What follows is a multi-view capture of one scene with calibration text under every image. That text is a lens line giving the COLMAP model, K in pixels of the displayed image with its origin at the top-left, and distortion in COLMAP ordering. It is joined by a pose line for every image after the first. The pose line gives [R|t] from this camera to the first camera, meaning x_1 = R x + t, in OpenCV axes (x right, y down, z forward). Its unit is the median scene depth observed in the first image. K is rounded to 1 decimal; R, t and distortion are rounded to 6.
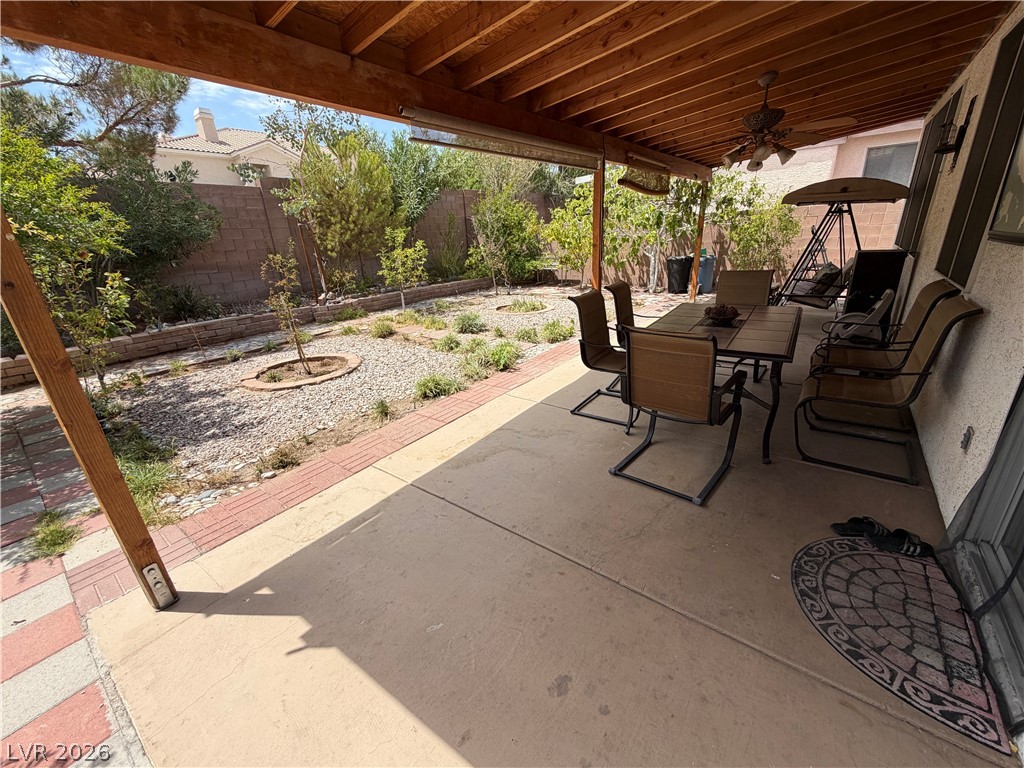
lens RADIAL K [[408.4, 0, 509.6], [0, 408.4, 384.5], [0, 0, 1]] dist [0.000666, 0.000252]
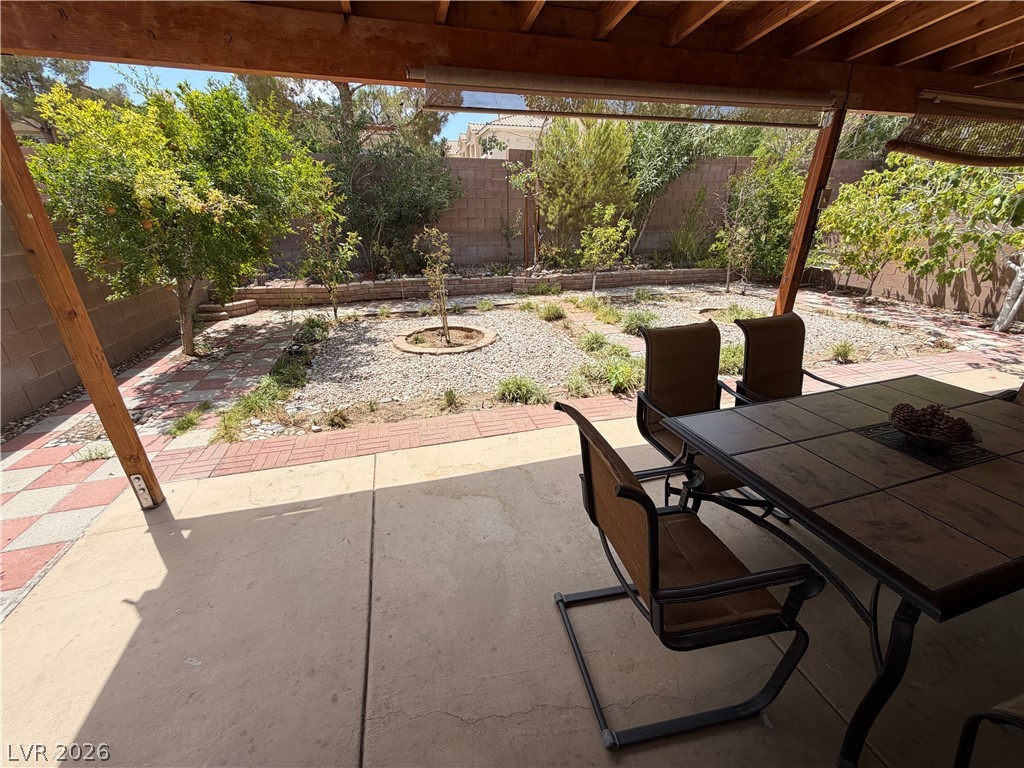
lens RADIAL K [[408.4, 0, 509.6], [0, 408.4, 384.5], [0, 0, 1]] dist [0.000666, 0.000252]
pose [[0.794682, 0.280546, -0.538308, 0.307688], [-0.245865, 0.959556, 0.137124, -0.136681], [0.555006, 0.023381, 0.831518, 0.262773]]
